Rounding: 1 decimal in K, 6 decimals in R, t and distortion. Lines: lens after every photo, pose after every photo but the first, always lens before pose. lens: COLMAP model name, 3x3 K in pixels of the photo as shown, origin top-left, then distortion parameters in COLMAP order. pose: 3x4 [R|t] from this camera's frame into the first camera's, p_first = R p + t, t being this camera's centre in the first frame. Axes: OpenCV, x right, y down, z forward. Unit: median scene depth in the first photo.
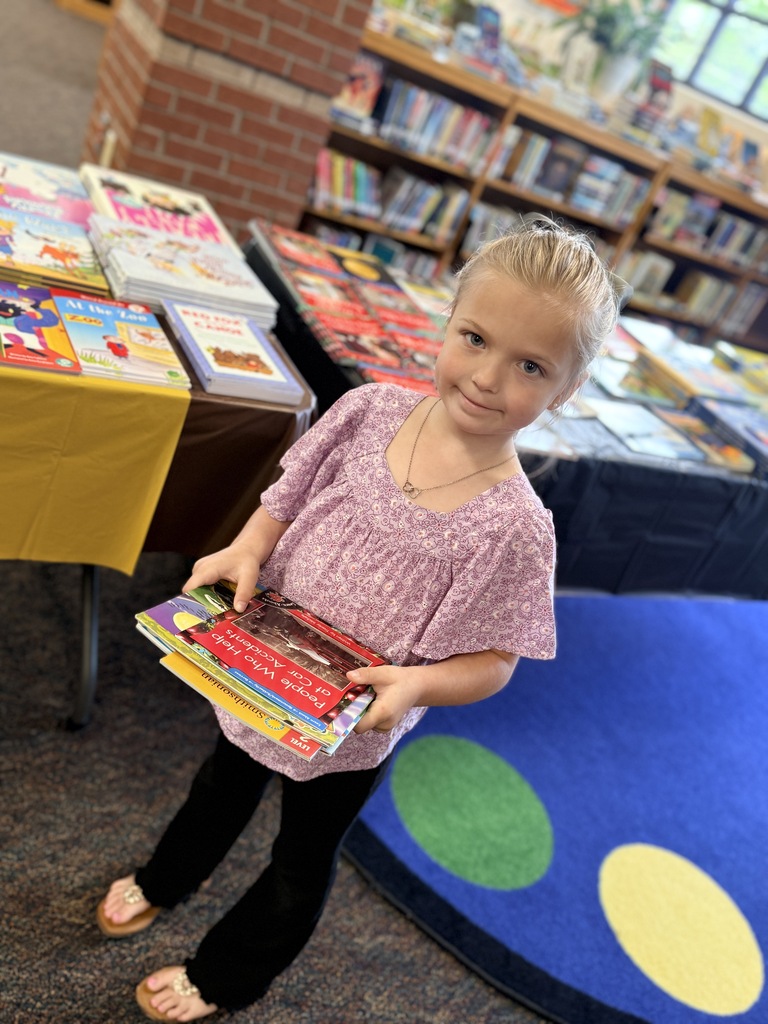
lens RADIAL K [[923.1, 0, 384.0], [0, 923.1, 512.0], [0, 0, 1]] dist [-0.007114, -0.006097]
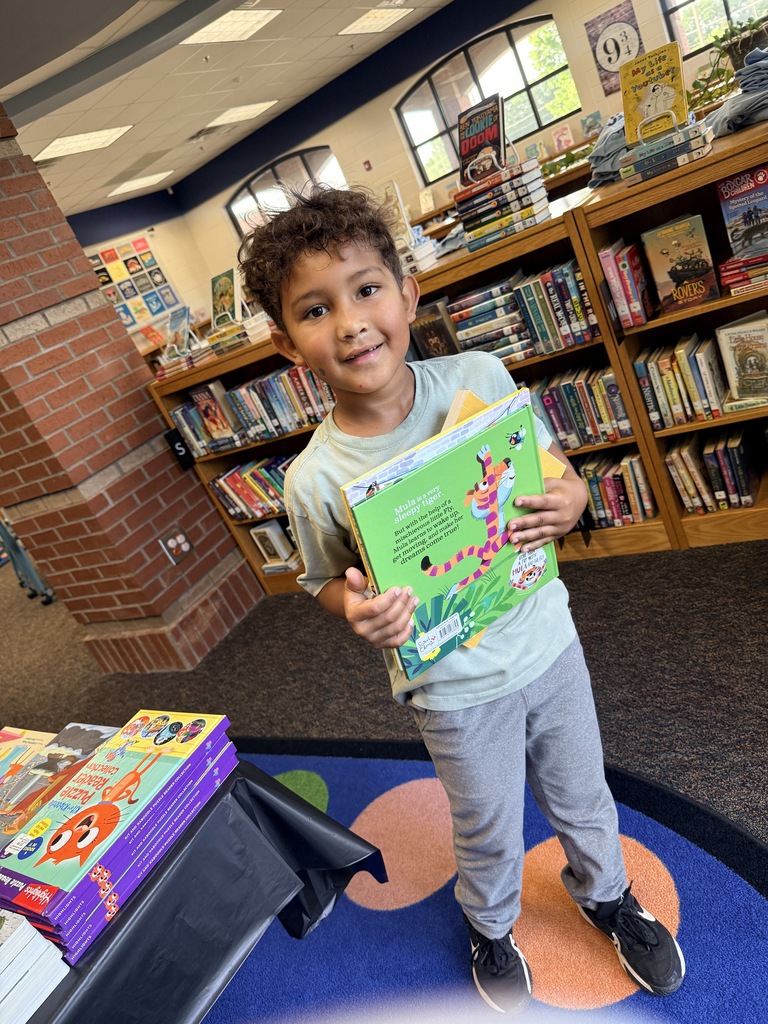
lens RADIAL K [[737.8, 0, 384.0], [0, 737.8, 512.0], [0, 0, 1]] dist [0.159904, -0.318450]
pose [[0.309752, -0.237848, -0.920588, 0.713447], [0.117858, 0.970345, -0.211048, -0.126940], [0.943485, -0.043126, 0.328598, 0.790418]]
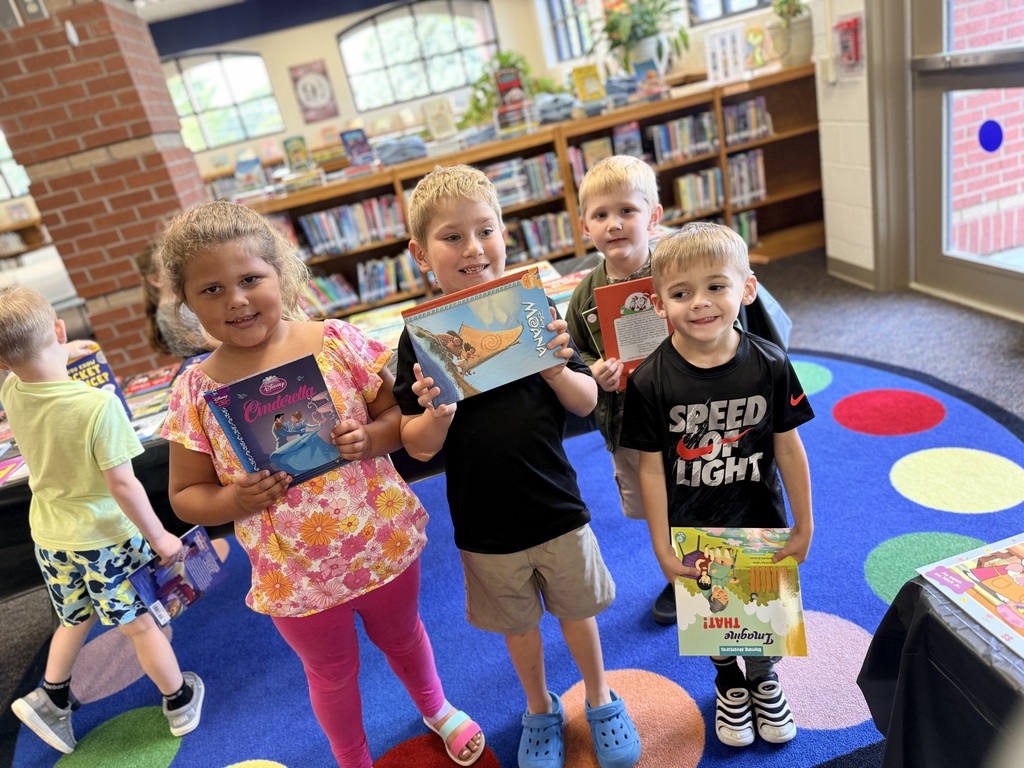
lens RADIAL K [[737.8, 0, 512.0], [0, 737.8, 384.0], [0, 0, 1]] dist [0.159904, -0.318450]
pose [[0.779581, -0.433627, -0.451909, 0.602067], [0.354185, 0.900329, -0.252906, 0.147588], [0.516533, 0.037101, 0.855463, 0.174250]]
